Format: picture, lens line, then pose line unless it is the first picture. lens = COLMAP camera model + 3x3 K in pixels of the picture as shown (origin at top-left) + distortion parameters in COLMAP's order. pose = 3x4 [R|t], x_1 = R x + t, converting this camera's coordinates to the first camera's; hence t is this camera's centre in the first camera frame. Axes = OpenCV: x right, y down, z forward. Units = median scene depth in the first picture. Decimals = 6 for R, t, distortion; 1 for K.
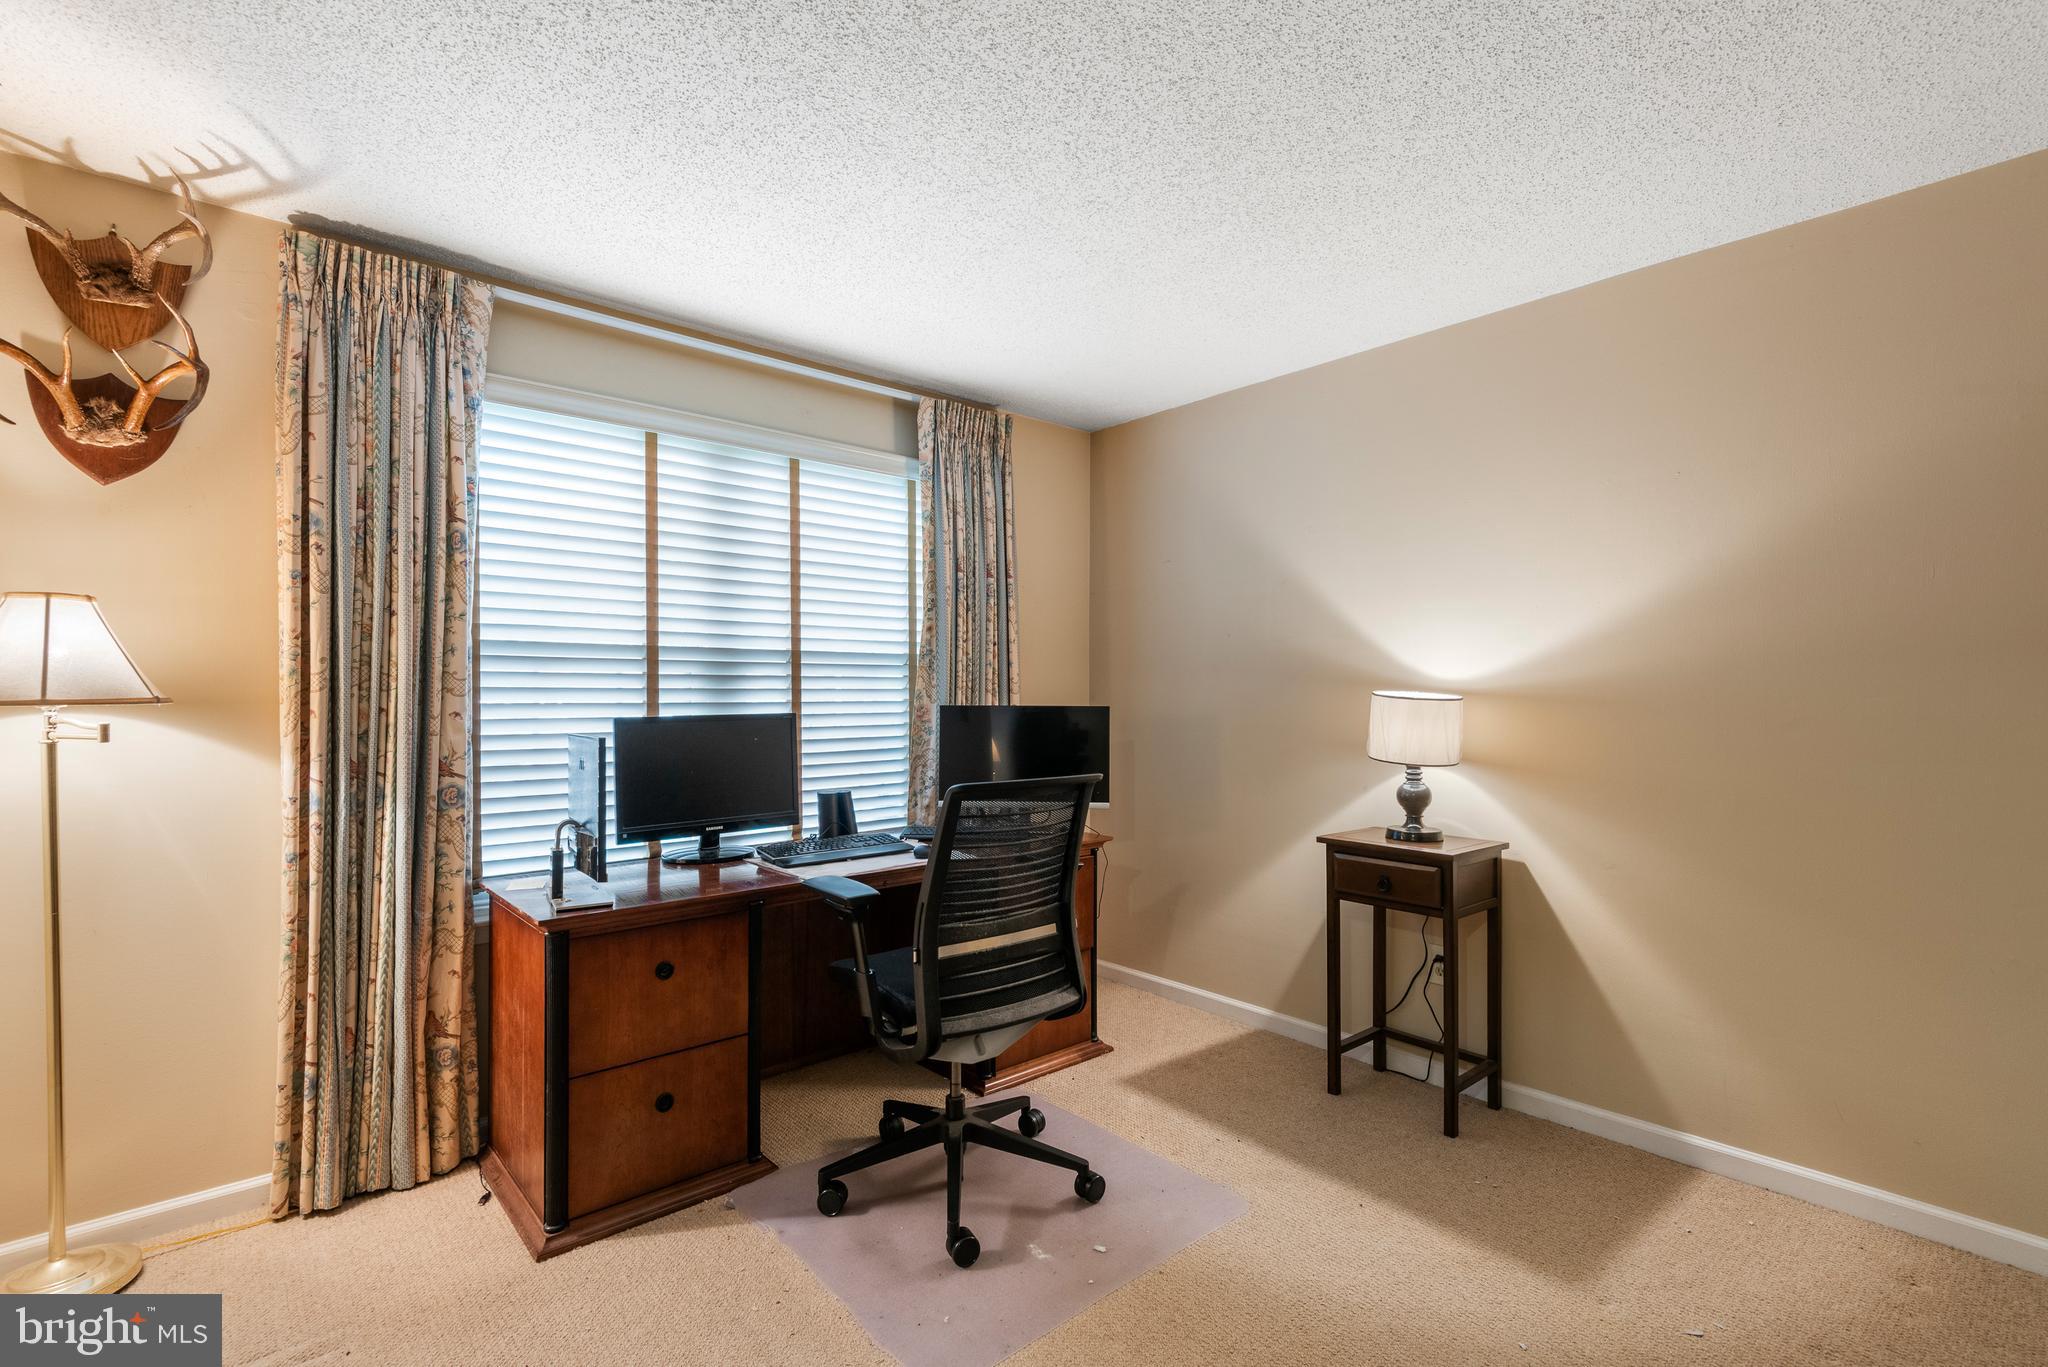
lens RADIAL K [[948.4, 0, 1103.5], [0, 948.4, 680.1], [0, 0, 1]] dist [0.030373, -0.017350]
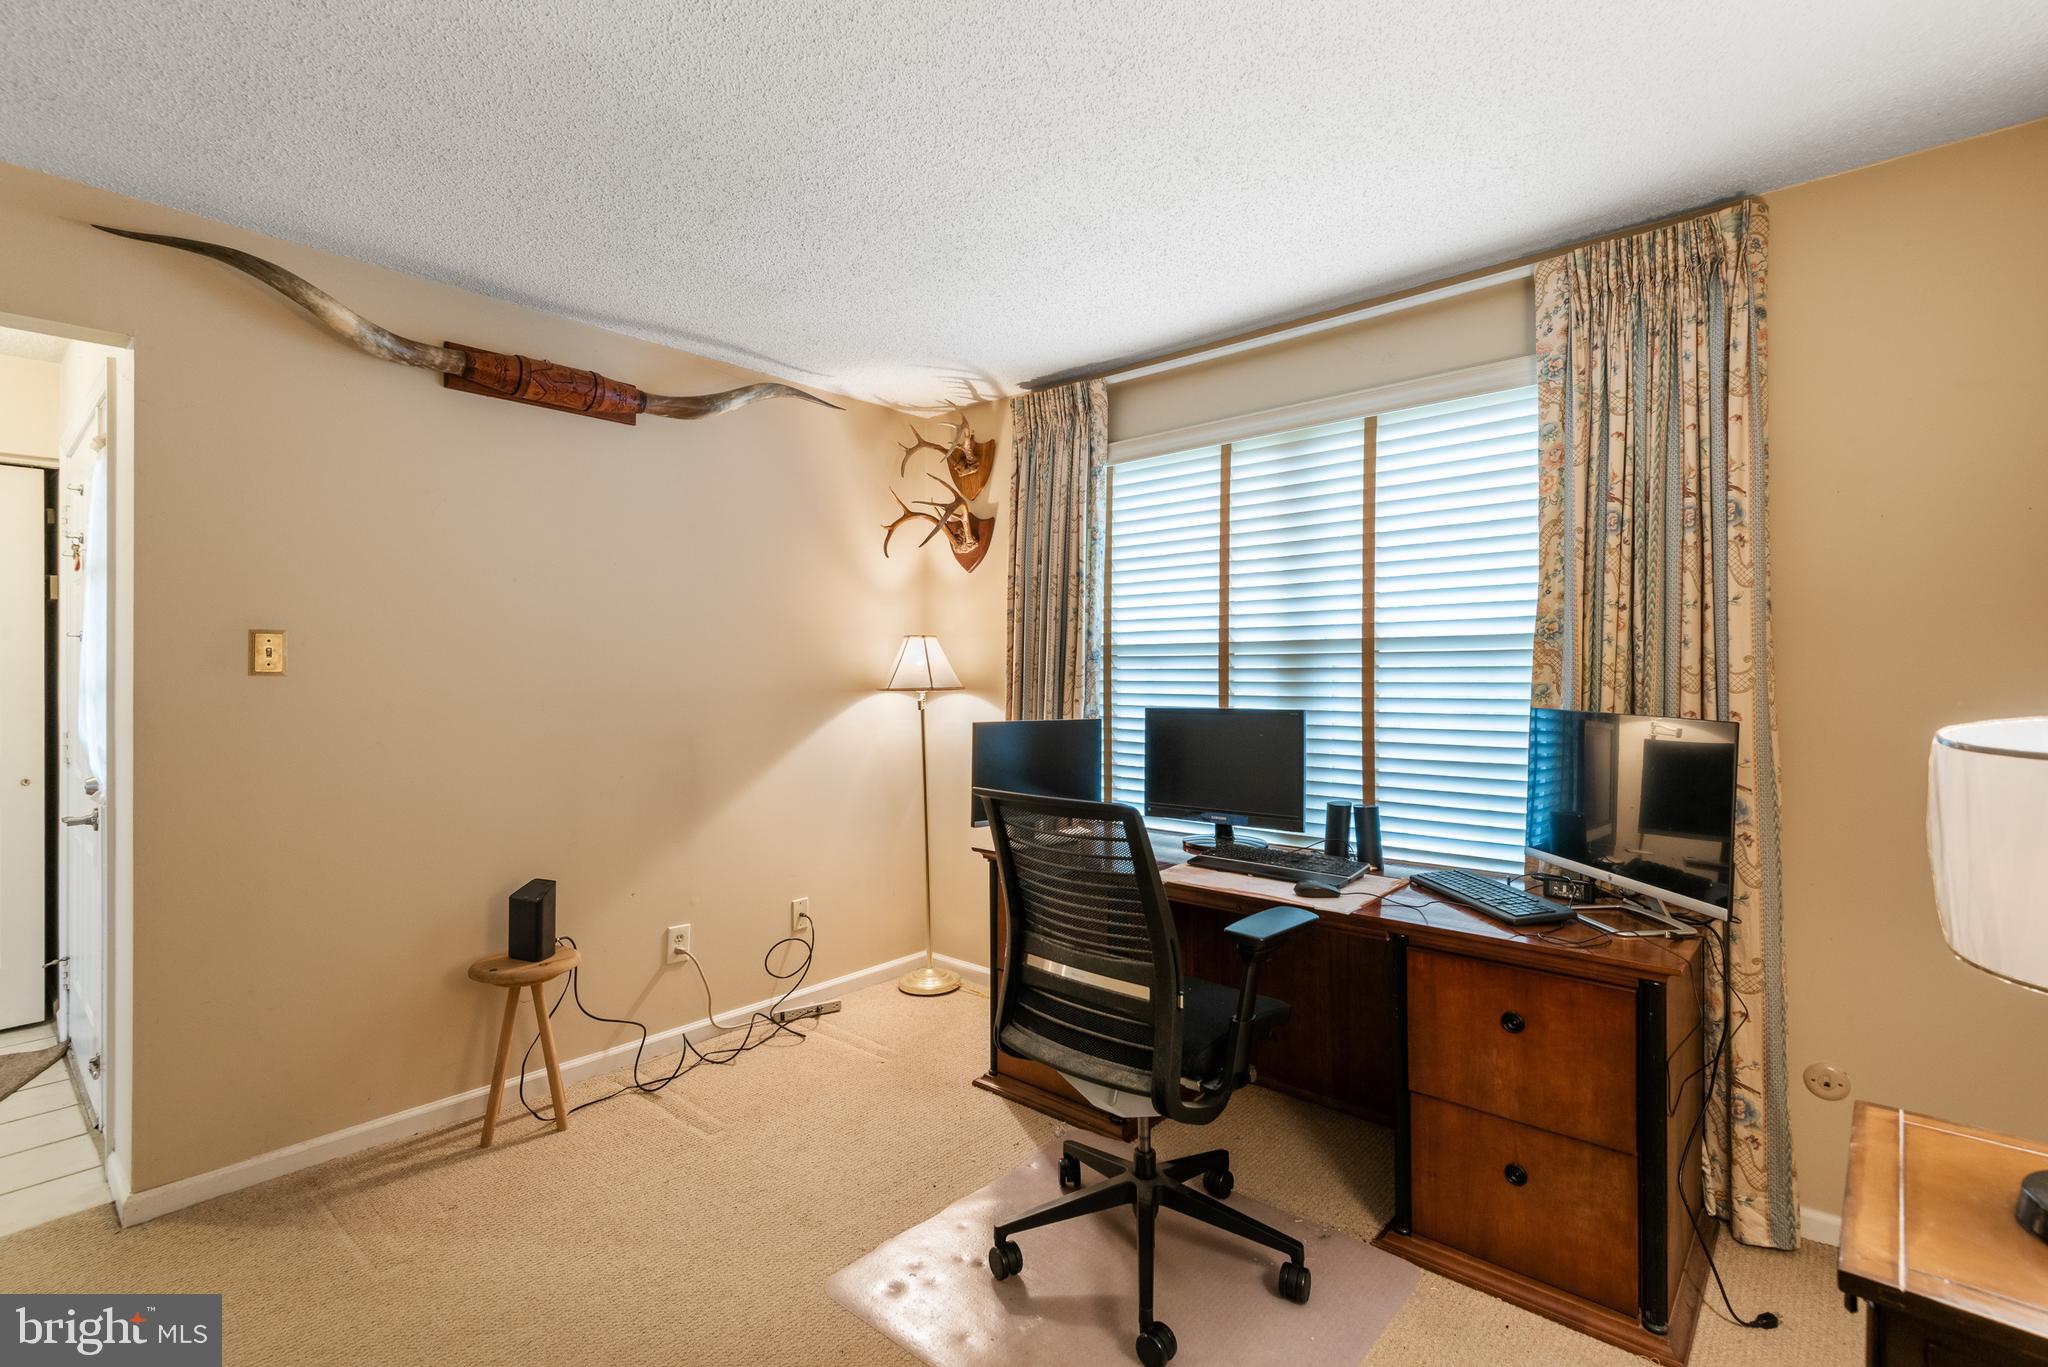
lens RADIAL K [[948.4, 0, 1030.7], [0, 948.4, 684.2], [0, 0, 1]] dist [0.030373, -0.017350]
pose [[0.073262, 0.005068, -0.997300, 0.587464], [0.010336, 0.999930, 0.005841, 0.003257], [0.997259, -0.010736, 0.073204, 0.700946]]
